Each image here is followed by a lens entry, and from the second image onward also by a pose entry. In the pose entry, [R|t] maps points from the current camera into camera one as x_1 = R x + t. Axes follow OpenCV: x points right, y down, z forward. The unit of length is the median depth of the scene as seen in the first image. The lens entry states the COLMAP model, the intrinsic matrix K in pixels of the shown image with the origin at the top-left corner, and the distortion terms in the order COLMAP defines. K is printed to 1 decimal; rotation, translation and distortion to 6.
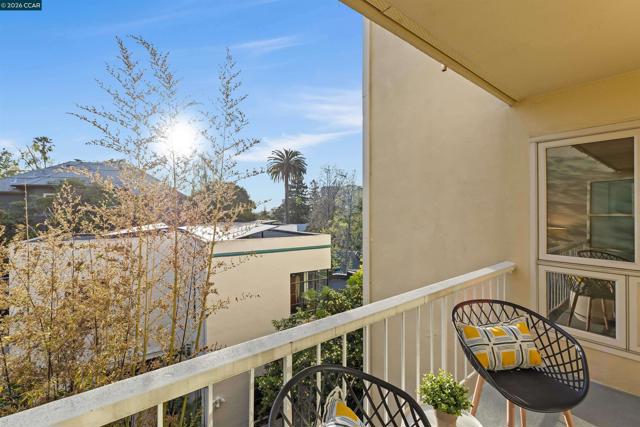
lens RADIAL K [[283.6, 0, 322.8], [0, 283.6, 211.4], [0, 0, 1]] dist [0.002217, 0.000469]
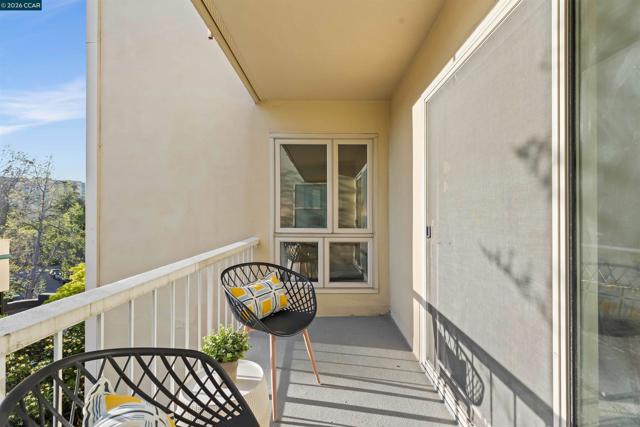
lens RADIAL K [[283.6, 0, 322.8], [0, 283.6, 211.4], [0, 0, 1]] dist [0.002217, 0.000469]
pose [[0.638761, 0.006671, 0.769376, -0.086393], [-0.000220, 0.999964, -0.008488, 0.124058], [-0.769405, 0.005253, 0.638739, 0.070953]]
